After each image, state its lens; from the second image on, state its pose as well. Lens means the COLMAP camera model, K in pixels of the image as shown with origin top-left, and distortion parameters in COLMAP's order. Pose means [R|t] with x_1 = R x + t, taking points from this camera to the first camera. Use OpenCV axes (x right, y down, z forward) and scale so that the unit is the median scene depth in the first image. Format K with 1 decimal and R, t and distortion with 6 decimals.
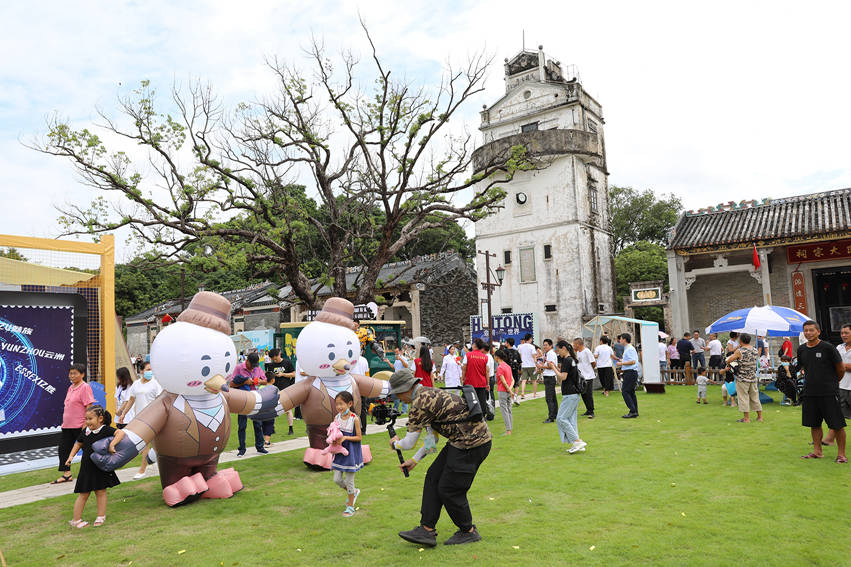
lens RADIAL K [[594.0, 0, 429.1], [0, 594.0, 287.8], [0, 0, 1]] dist [-0.067405, 0.008754]
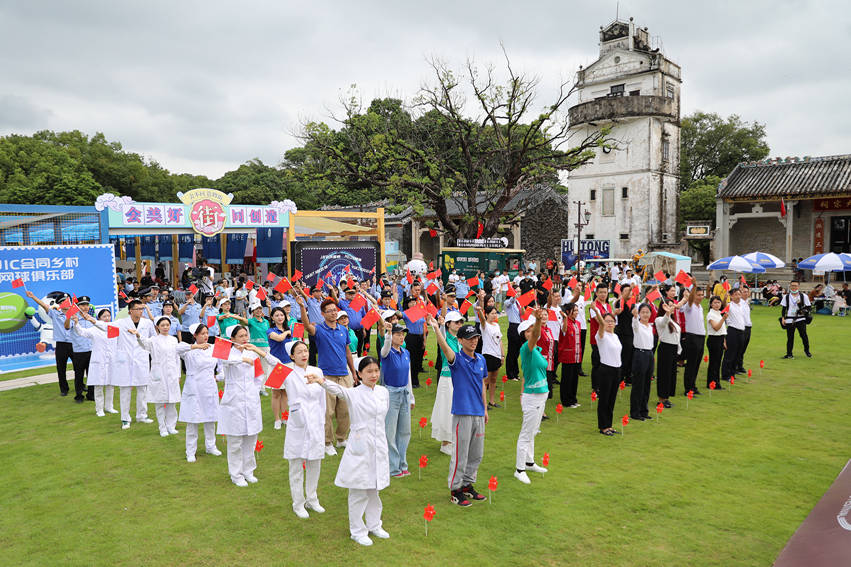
lens RADIAL K [[608.4, 0, 426.9], [0, 608.4, 276.4], [0, 0, 1]] dist [-0.027080, 0.001745]
pose [[0.991675, 0.038492, -0.122881, -0.060236], [-0.020341, 0.989122, 0.145682, -0.064402], [0.127152, -0.141970, 0.981670, -0.388828]]
